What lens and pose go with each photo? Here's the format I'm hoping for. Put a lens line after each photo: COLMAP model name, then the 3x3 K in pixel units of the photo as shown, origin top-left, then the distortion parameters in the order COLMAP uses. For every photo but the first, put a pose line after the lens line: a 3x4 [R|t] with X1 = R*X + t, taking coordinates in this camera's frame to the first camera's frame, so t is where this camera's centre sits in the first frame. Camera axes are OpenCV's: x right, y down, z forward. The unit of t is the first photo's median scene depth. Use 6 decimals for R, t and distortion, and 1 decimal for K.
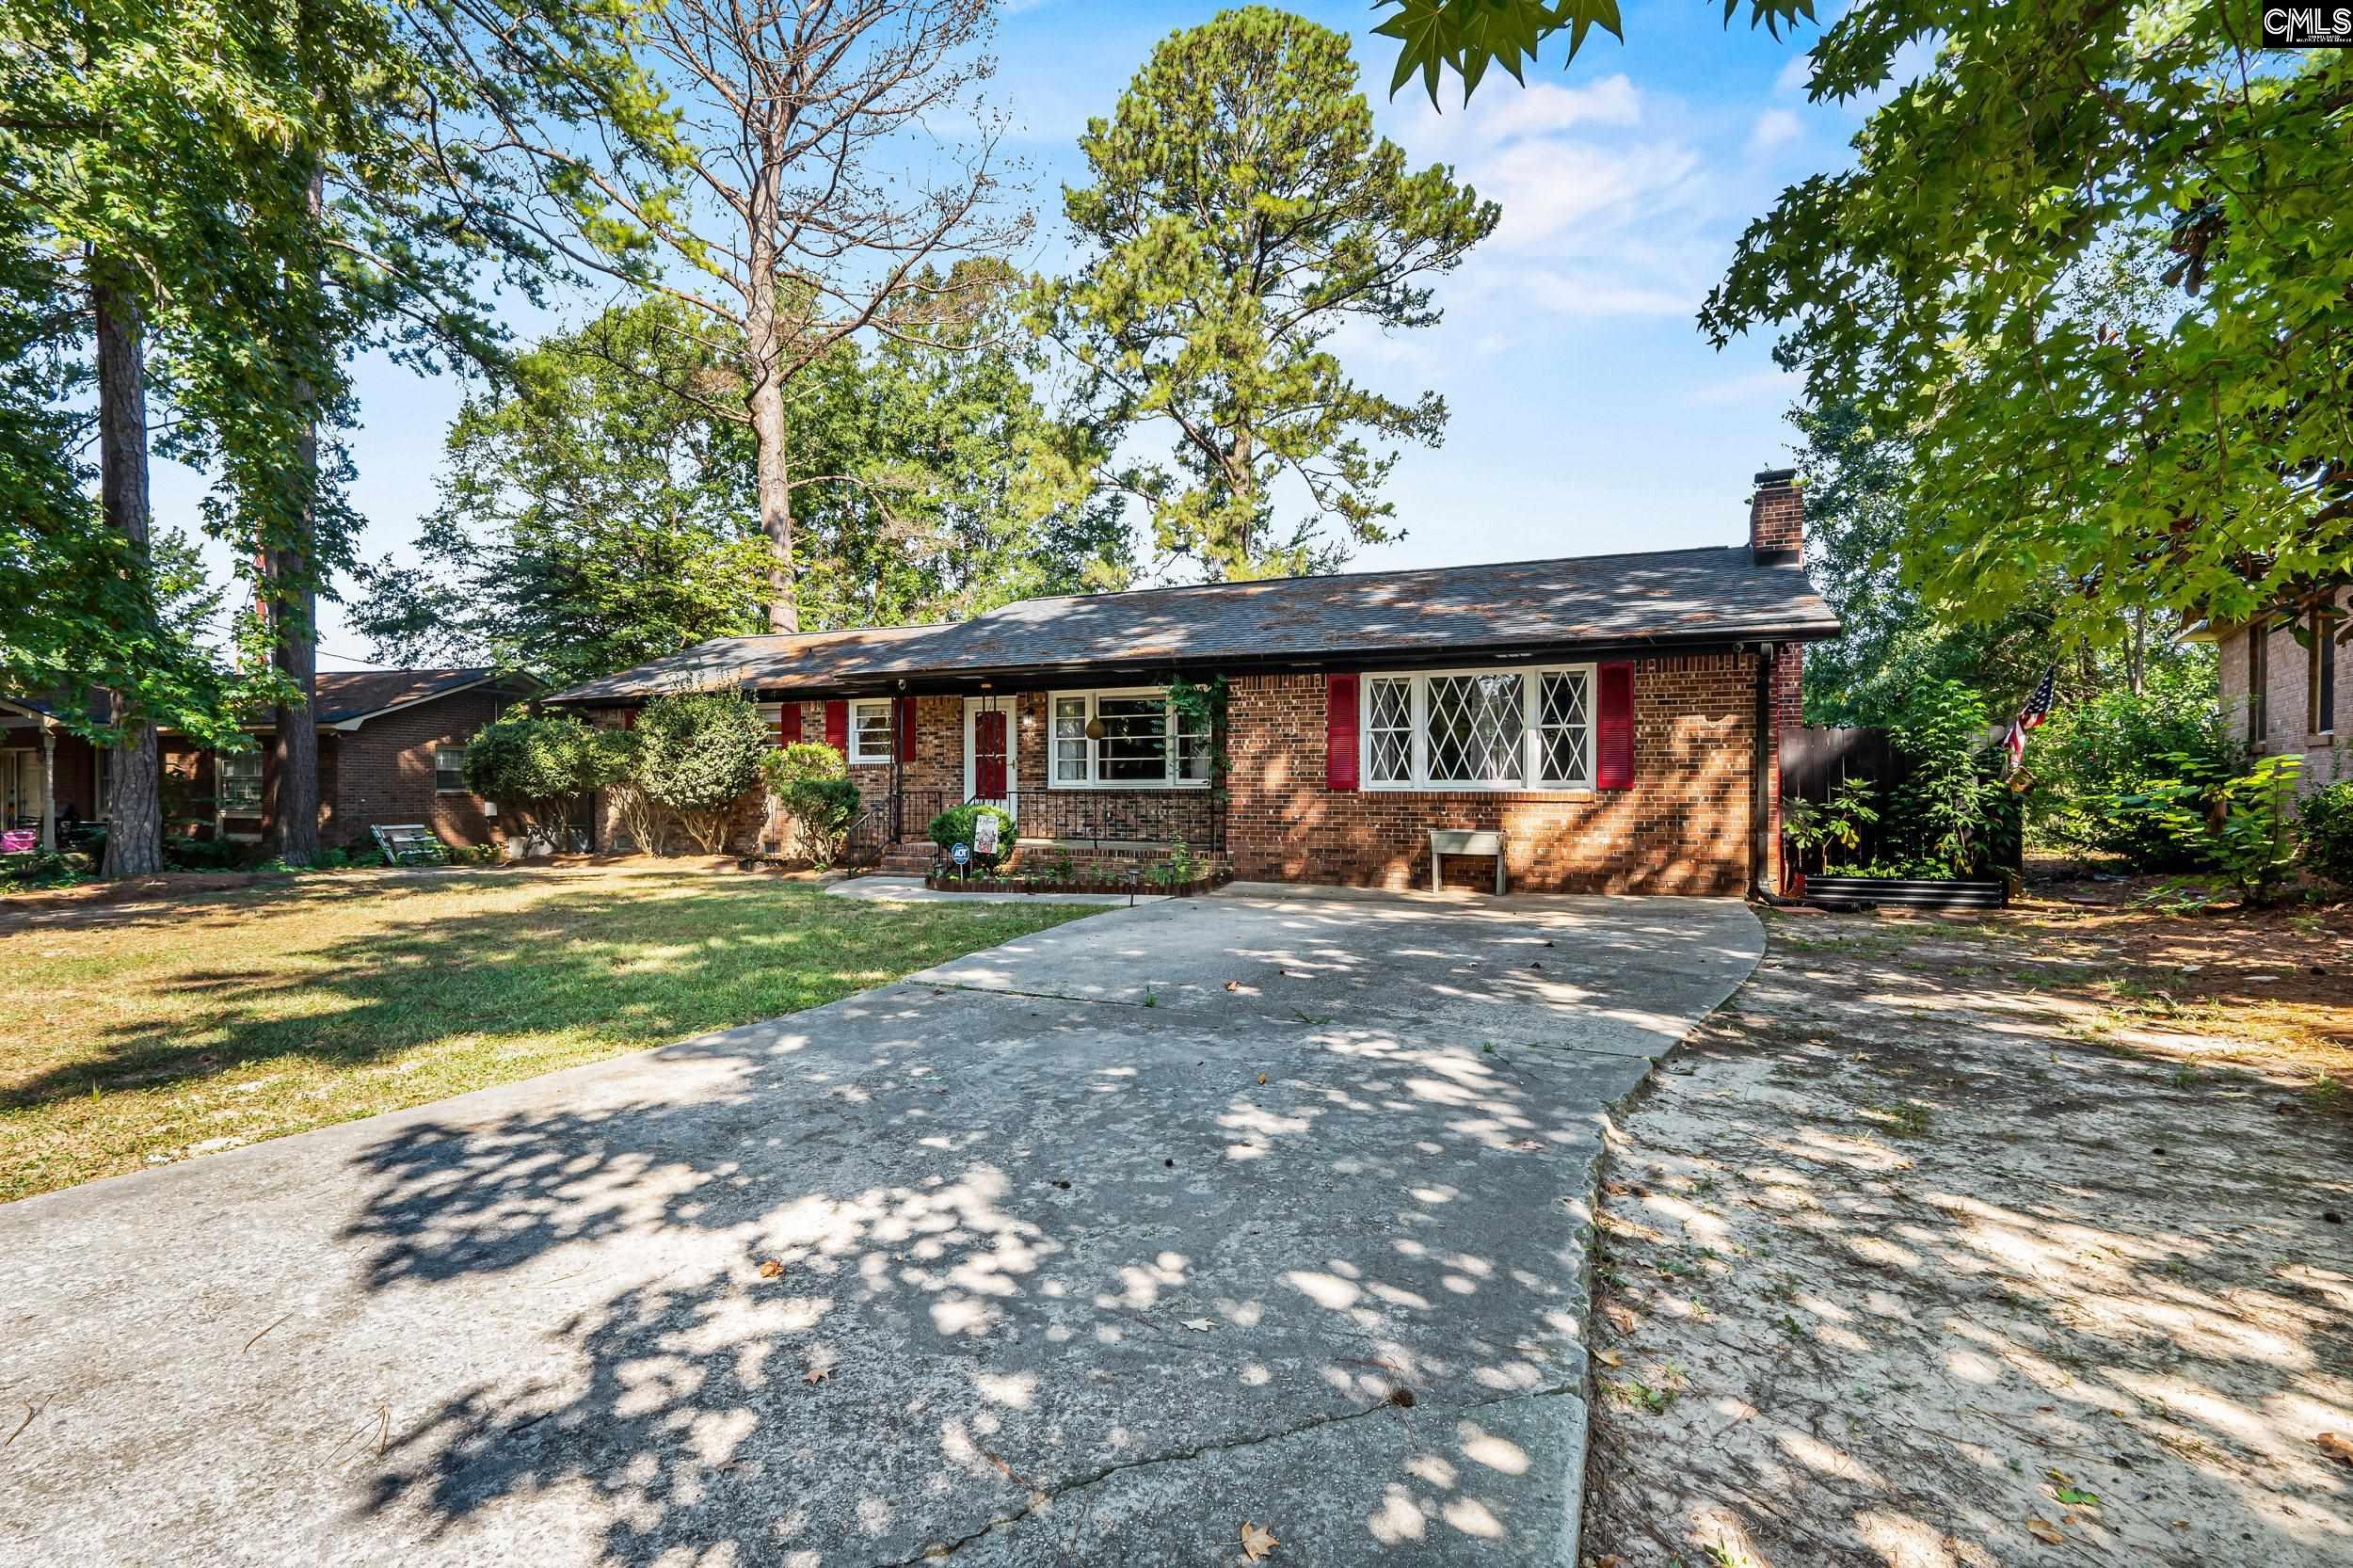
lens RADIAL K [[1090.9, 0, 1184.9], [0, 1090.9, 799.7], [0, 0, 1]] dist [-0.002319, -0.002194]
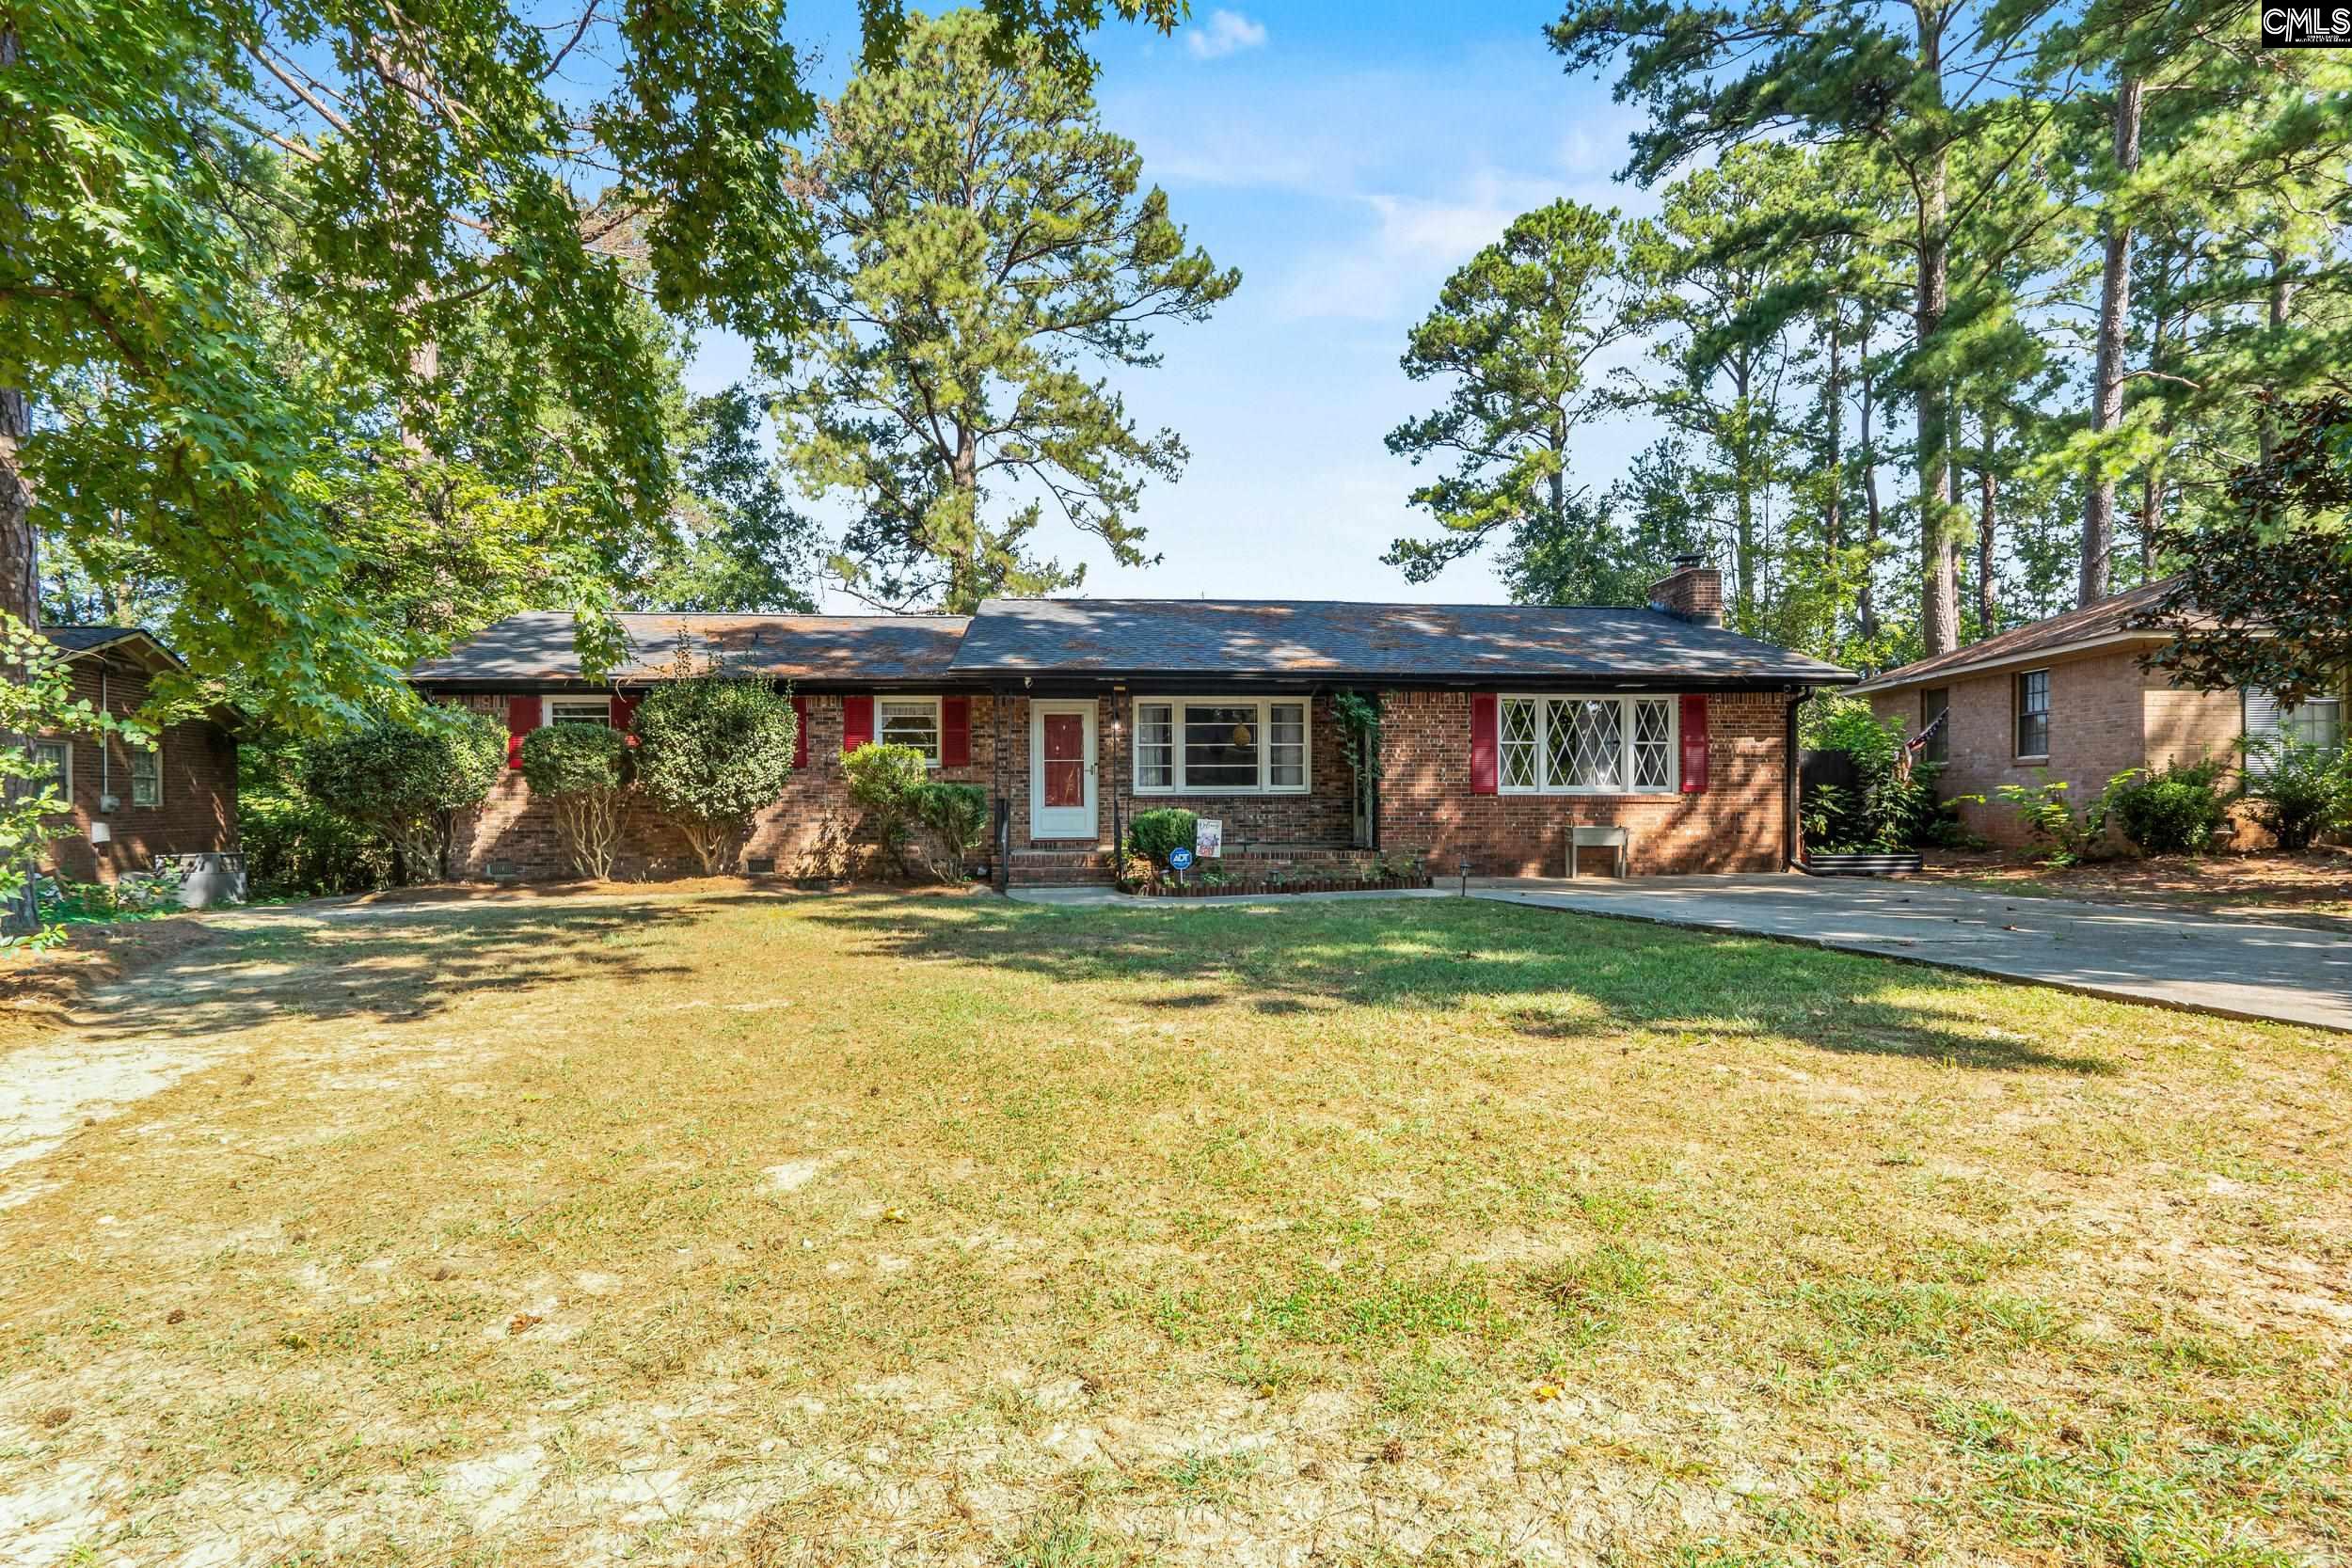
lens RADIAL K [[1090.3, 0, 1164.8], [0, 1090.3, 785.8], [0, 0, 1]] dist [-0.002319, -0.002194]
pose [[0.888170, 0.003744, 0.459501, -0.668179], [0.007633, 0.999709, -0.022898, 0.005381], [-0.459452, 0.023845, 0.887882, 0.136483]]
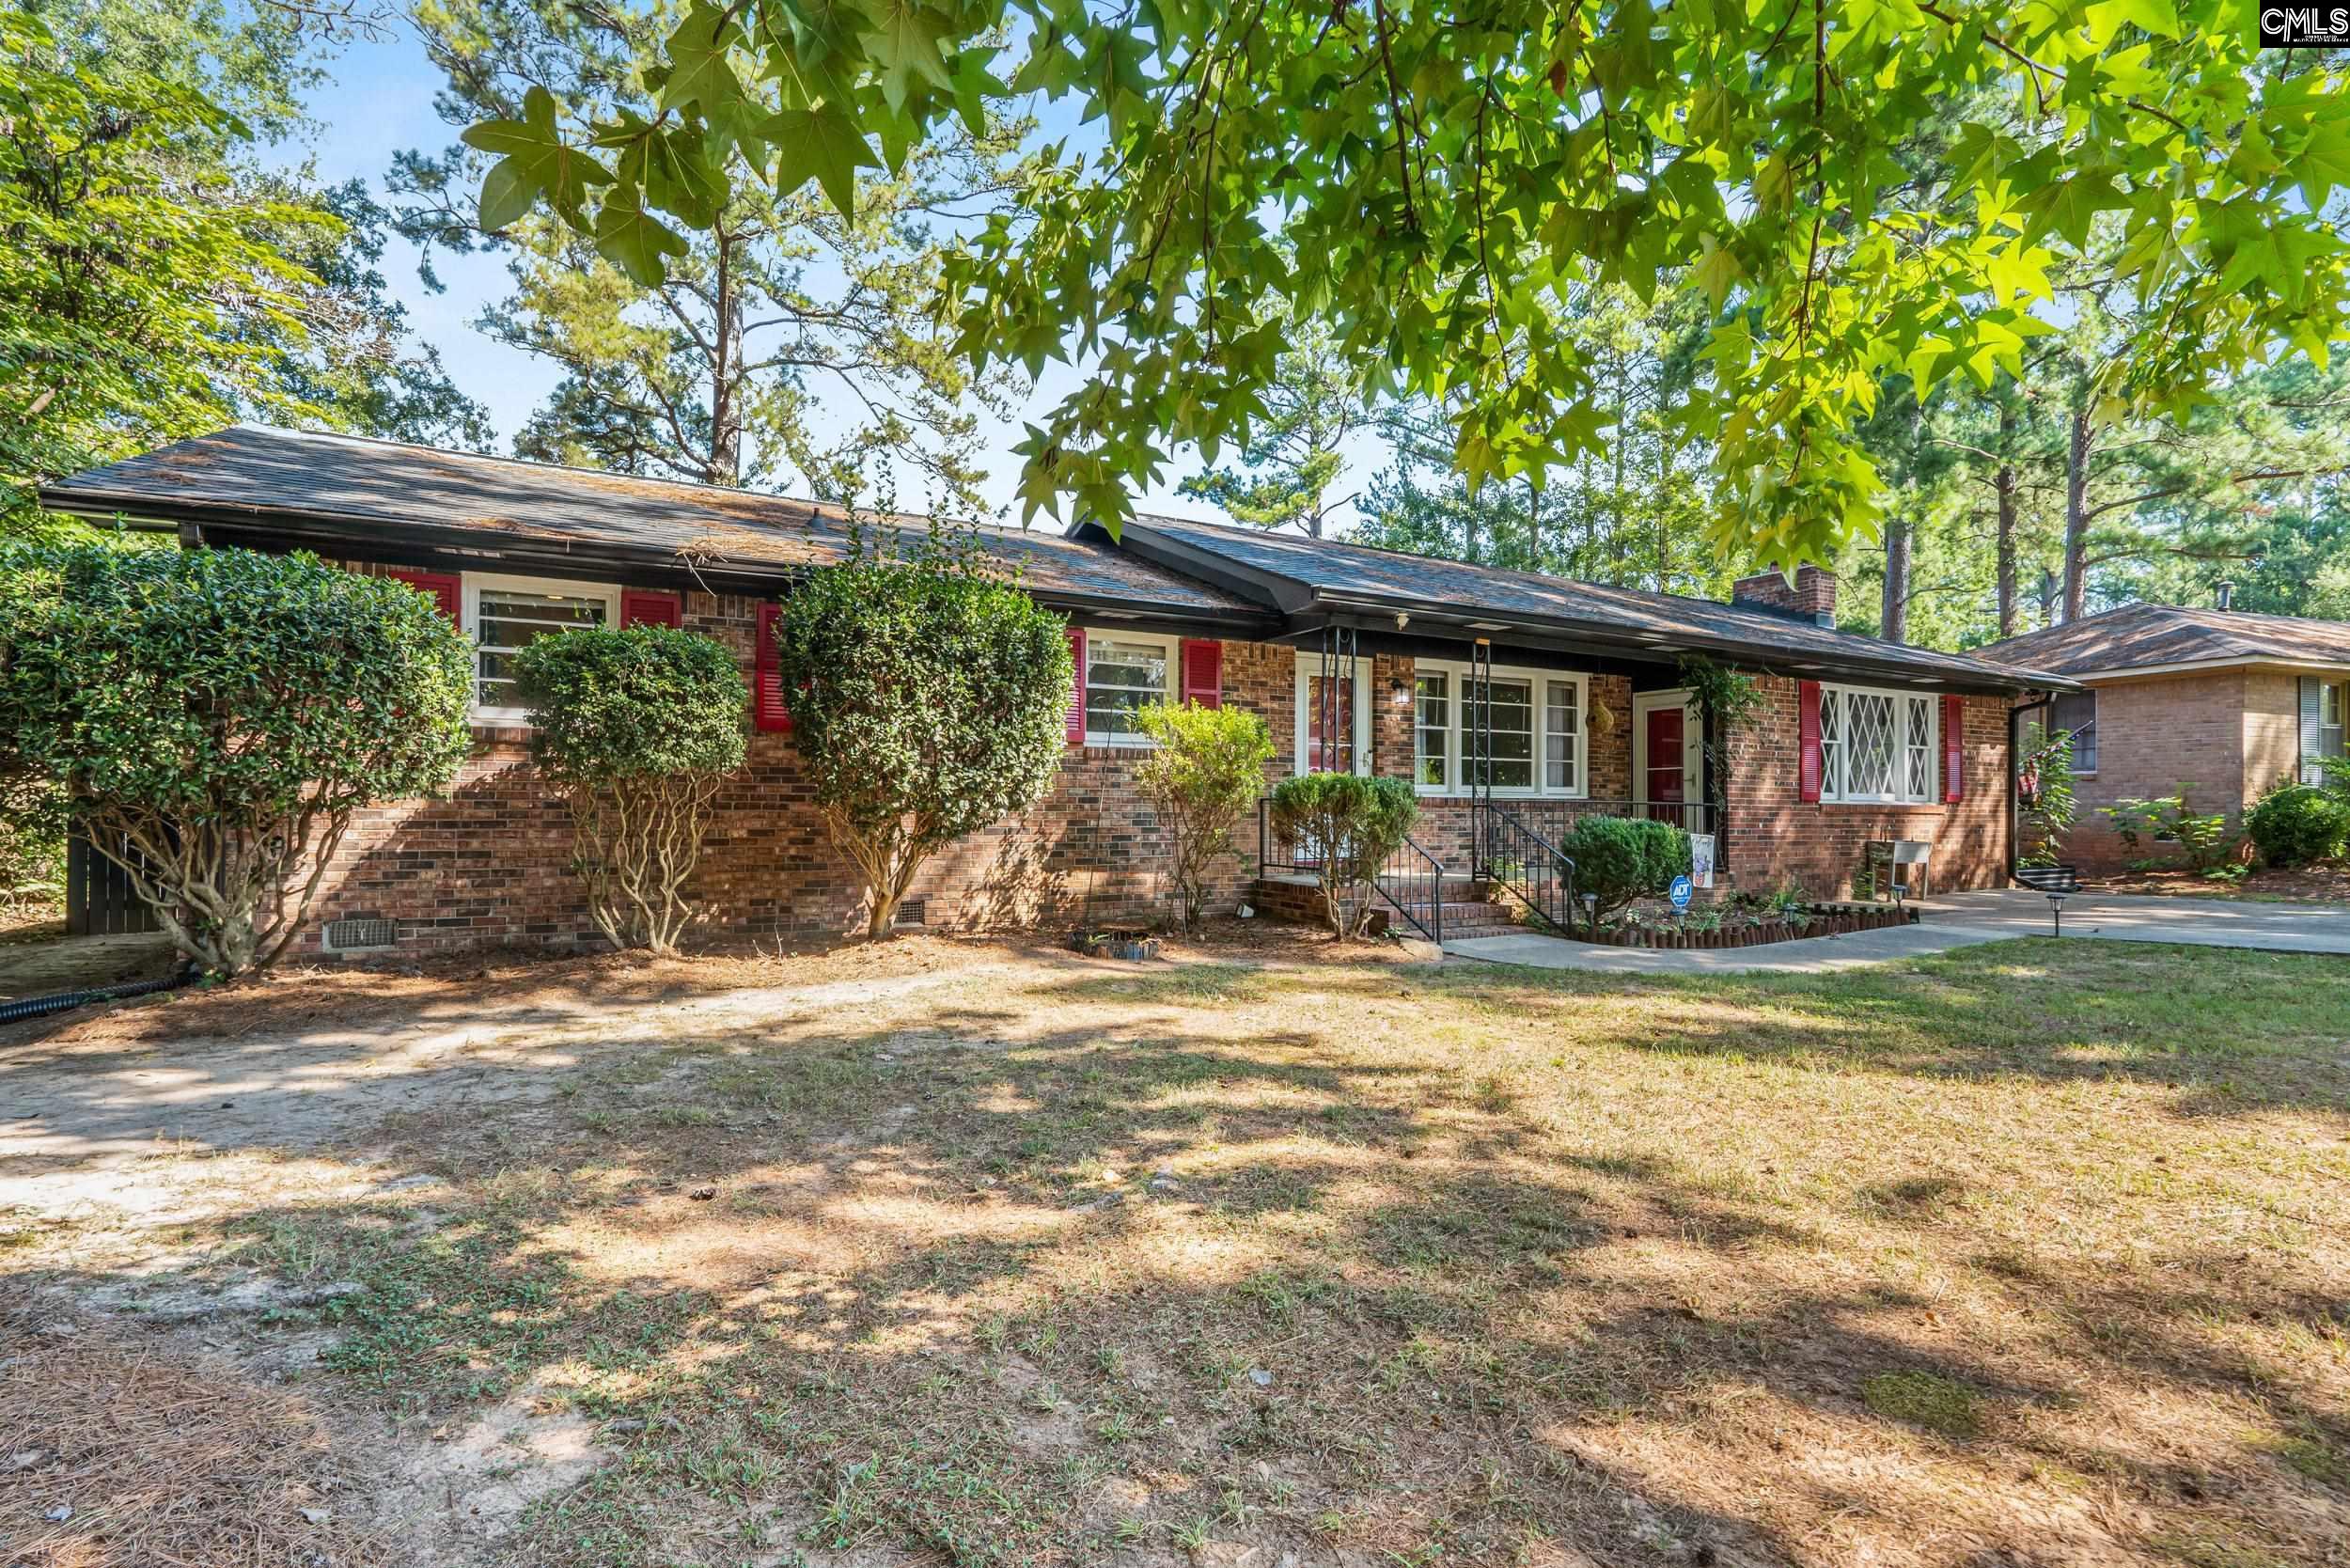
lens RADIAL K [[1089.6, 0, 1174.9], [0, 1089.6, 781.3], [0, 0, 1]] dist [-0.002319, -0.002194]
pose [[0.631805, 0.024193, 0.774750, -0.918024], [-0.001160, 0.999541, -0.030266, 0.001687], [-0.775126, 0.018223, 0.631543, 0.819789]]
